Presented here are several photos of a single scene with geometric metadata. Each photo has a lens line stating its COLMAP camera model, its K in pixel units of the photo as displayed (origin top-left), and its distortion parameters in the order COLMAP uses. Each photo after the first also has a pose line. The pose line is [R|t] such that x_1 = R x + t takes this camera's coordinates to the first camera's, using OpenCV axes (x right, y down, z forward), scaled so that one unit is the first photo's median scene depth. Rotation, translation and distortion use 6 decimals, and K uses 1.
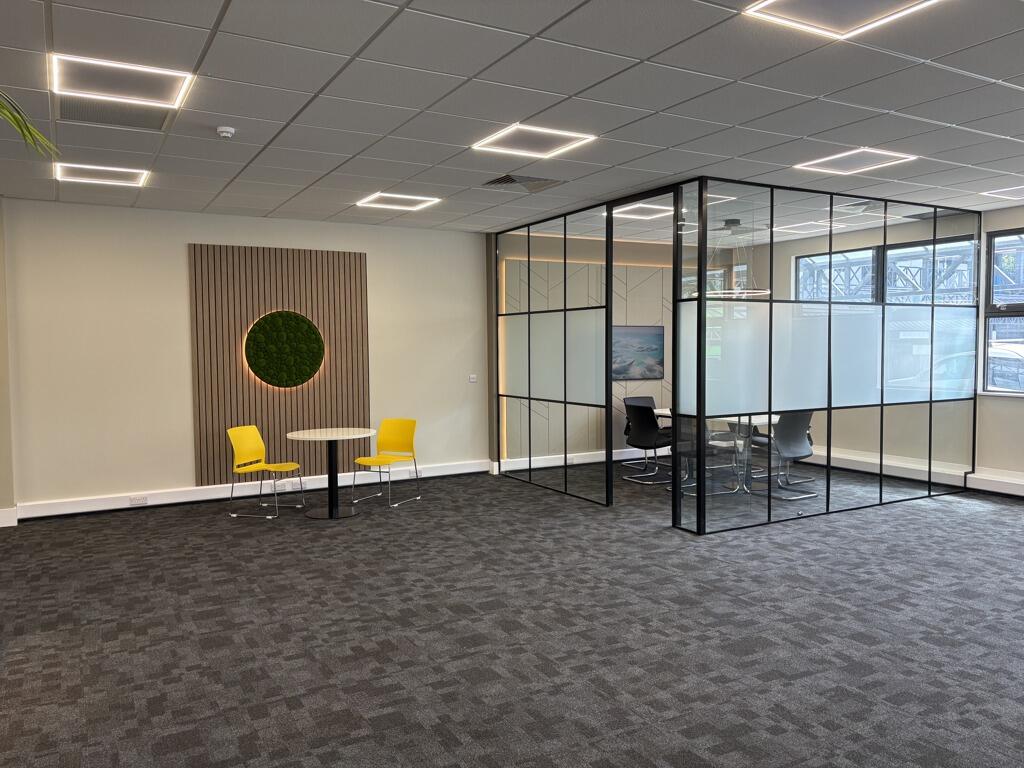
lens RADIAL K [[777.5, 0, 504.0], [0, 777.5, 386.6], [0, 0, 1]] dist [0.045927, -0.027789]
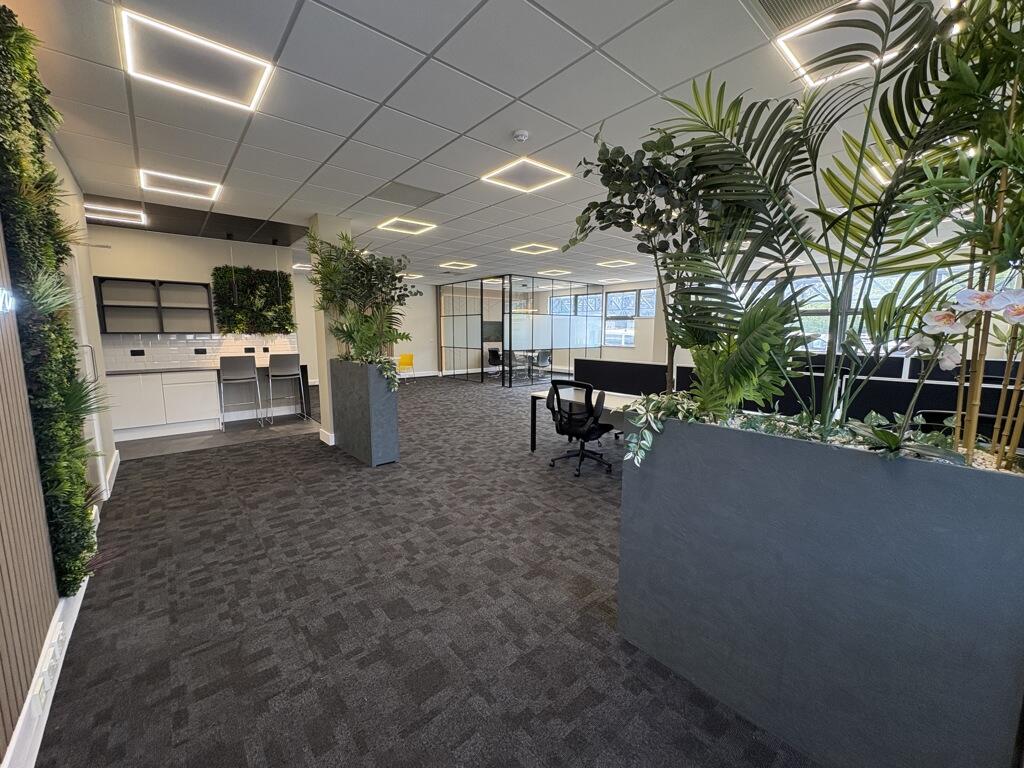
lens RADIAL K [[409.5, 0, 505.9], [0, 409.5, 391.7], [0, 0, 1]] dist [0.002491, 0.000516]
pose [[0.982714, -0.017889, 0.184262, -0.074035], [0.000906, 0.995773, 0.091843, 0.051083], [-0.185126, -0.090088, 0.978577, -0.630667]]
